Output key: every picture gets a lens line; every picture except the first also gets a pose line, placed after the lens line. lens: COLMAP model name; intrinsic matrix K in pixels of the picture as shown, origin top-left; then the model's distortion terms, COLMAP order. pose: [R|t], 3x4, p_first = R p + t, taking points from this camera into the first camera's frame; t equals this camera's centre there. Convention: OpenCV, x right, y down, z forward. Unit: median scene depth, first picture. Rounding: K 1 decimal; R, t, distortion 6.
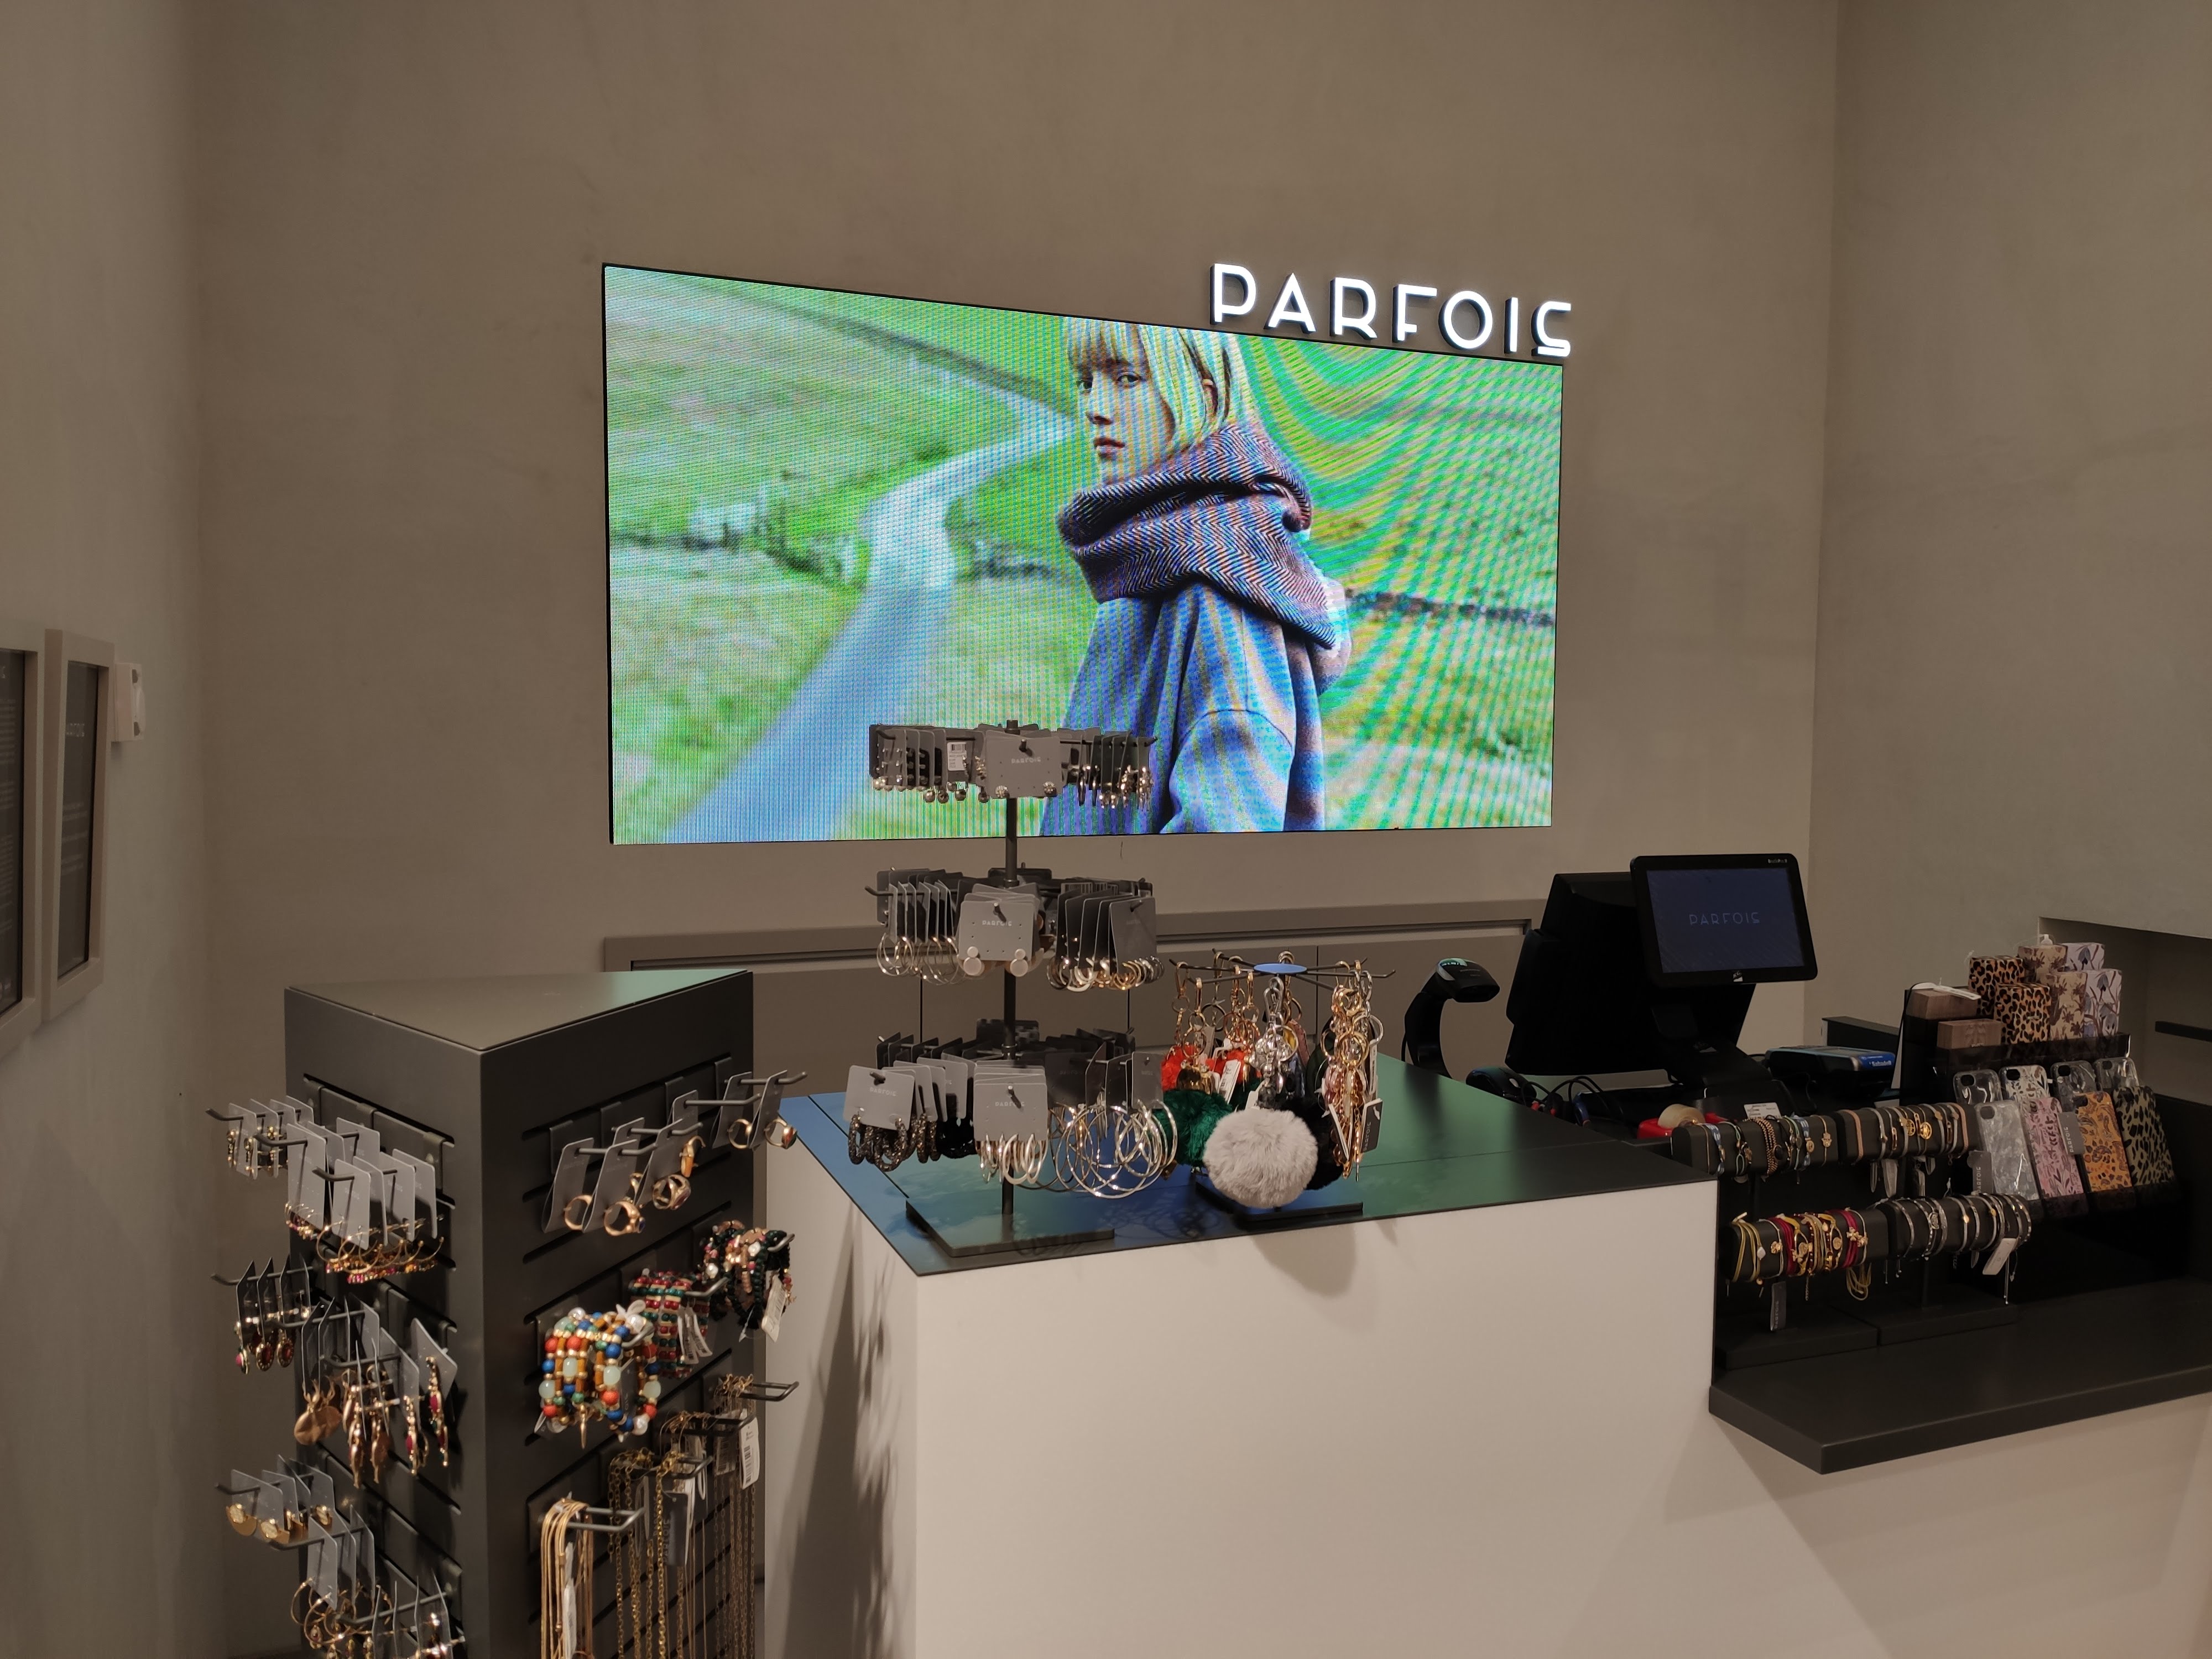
lens RADIAL K [[1689.1, 0, 1102.0], [0, 1689.1, 814.7], [0, 0, 1]] dist [0.092927, -0.136842]
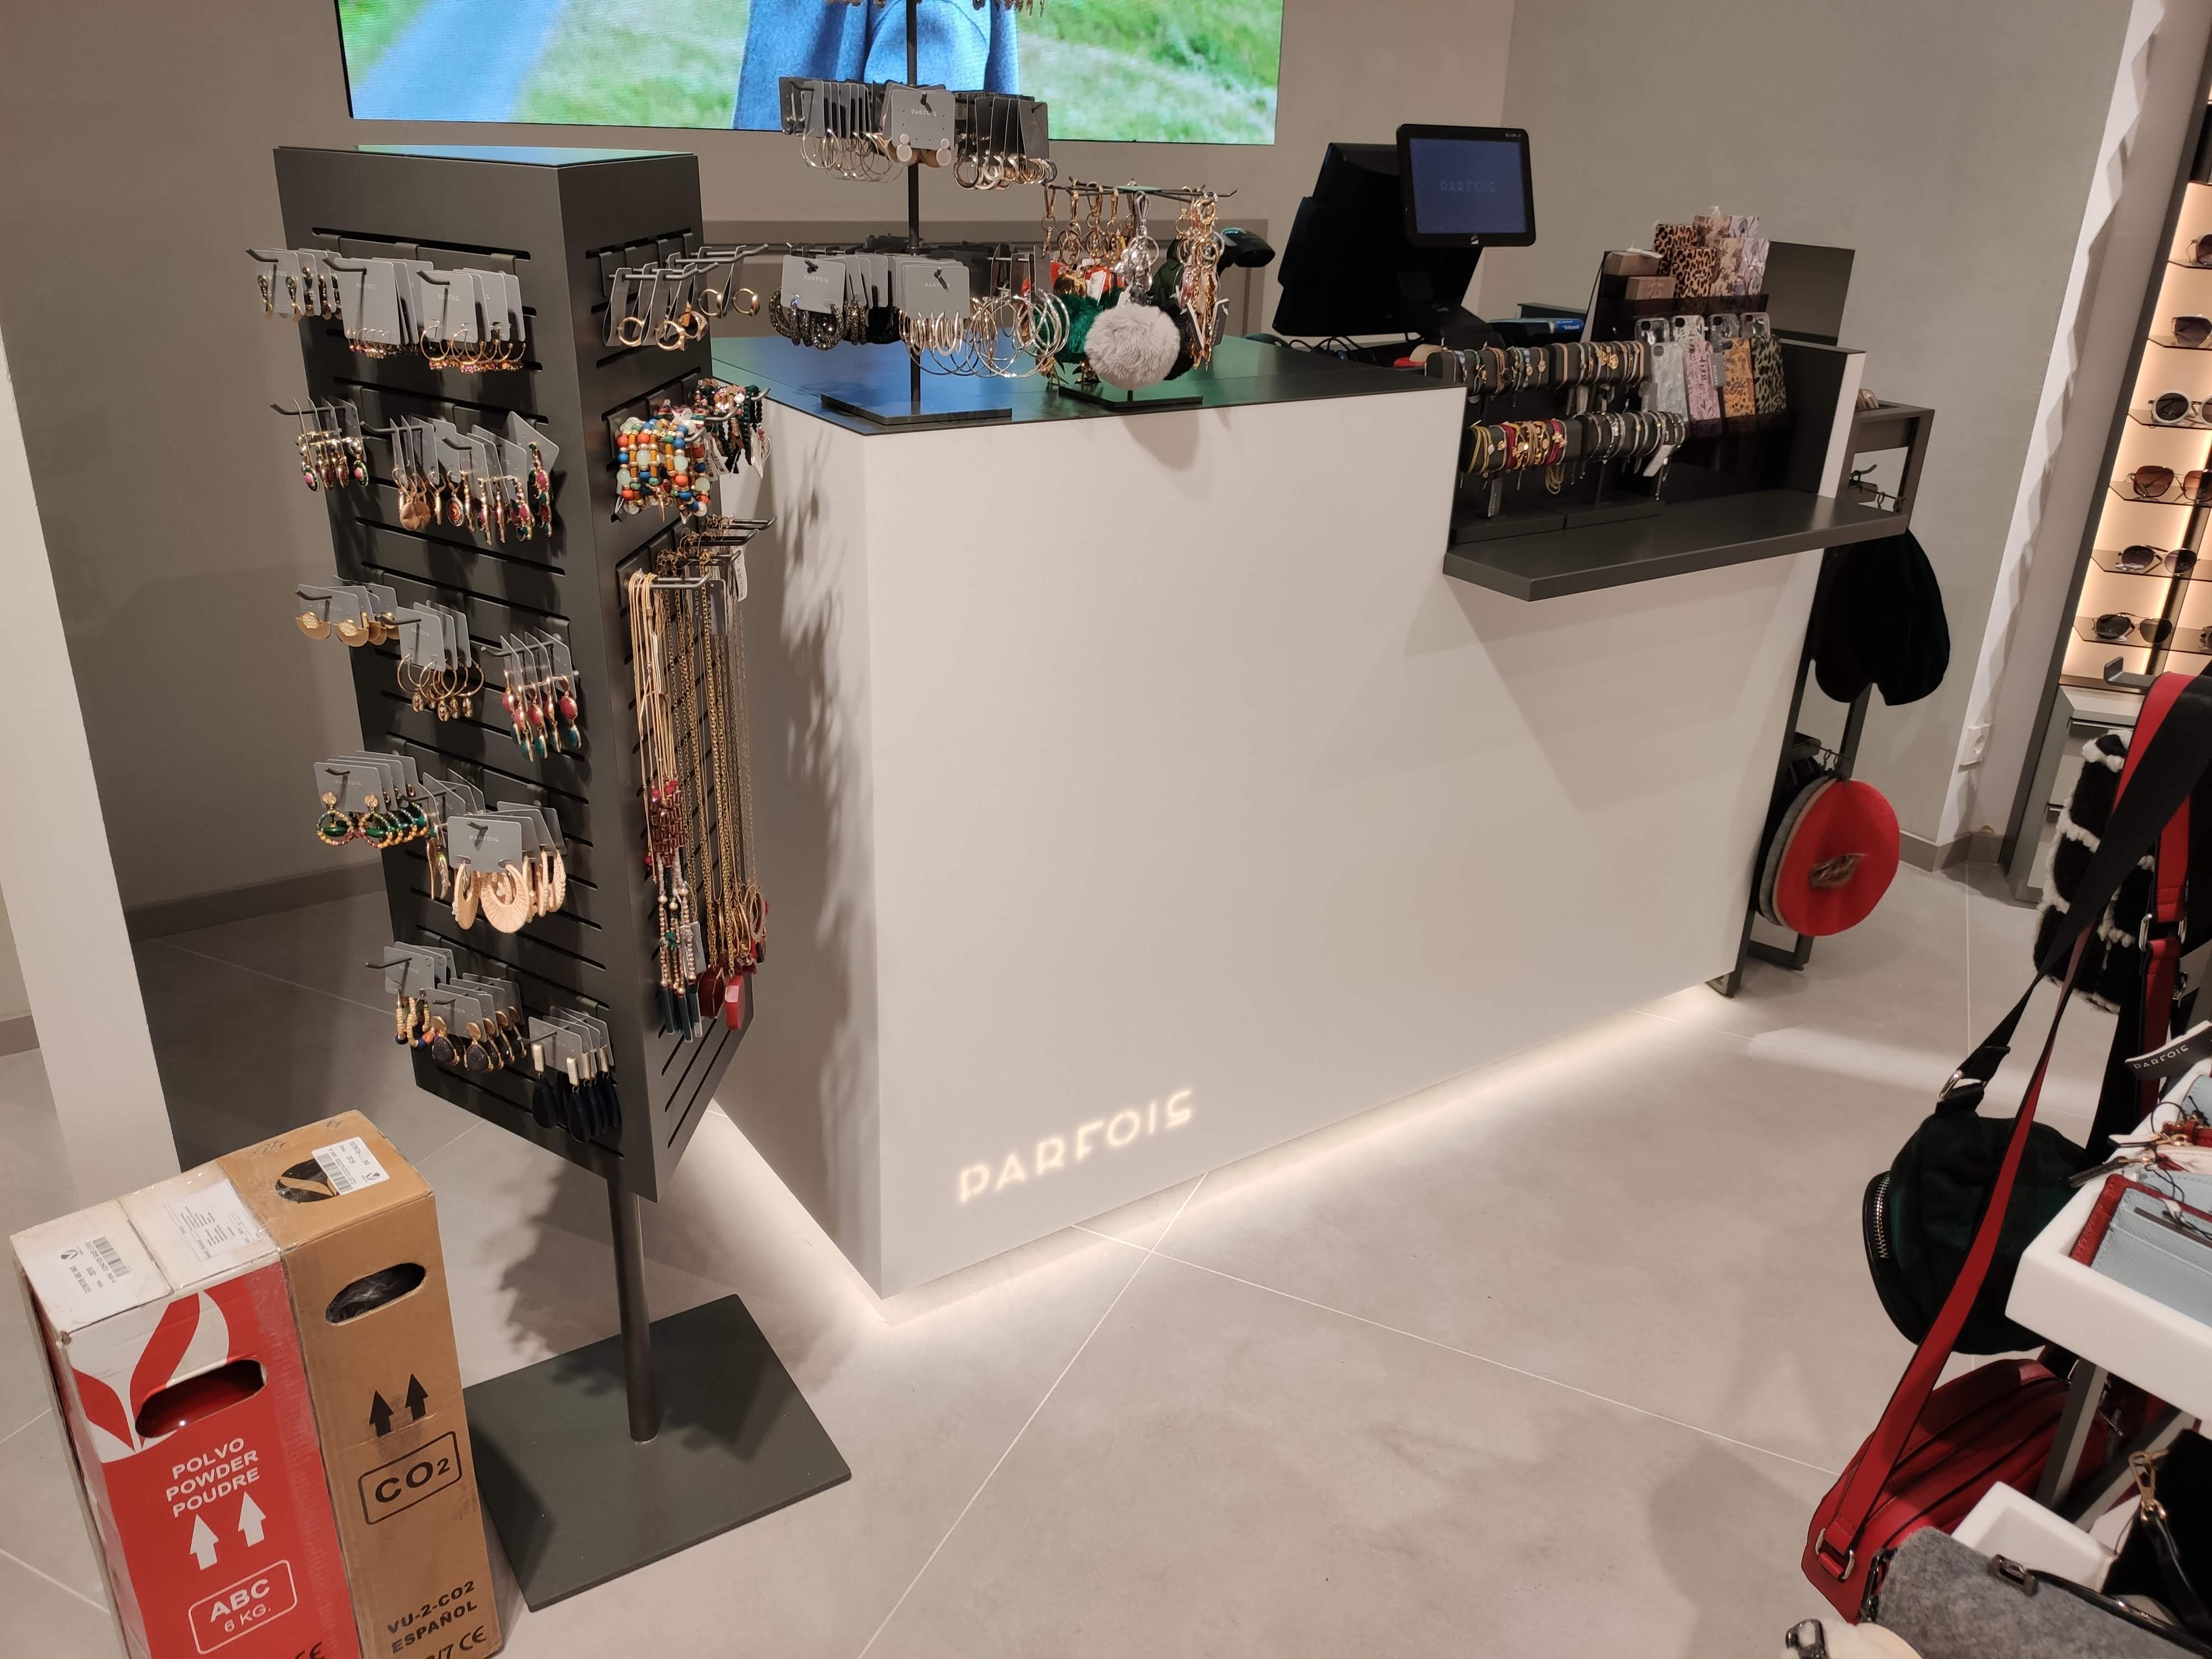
lens RADIAL K [[1689.1, 0, 1102.0], [0, 1689.1, 814.7], [0, 0, 1]] dist [0.092927, -0.136842]
pose [[0.977664, -0.055924, 0.202596, -0.161537], [-0.015381, 0.942327, 0.334339, 0.097143], [-0.209609, -0.329987, 0.920420, -0.175104]]
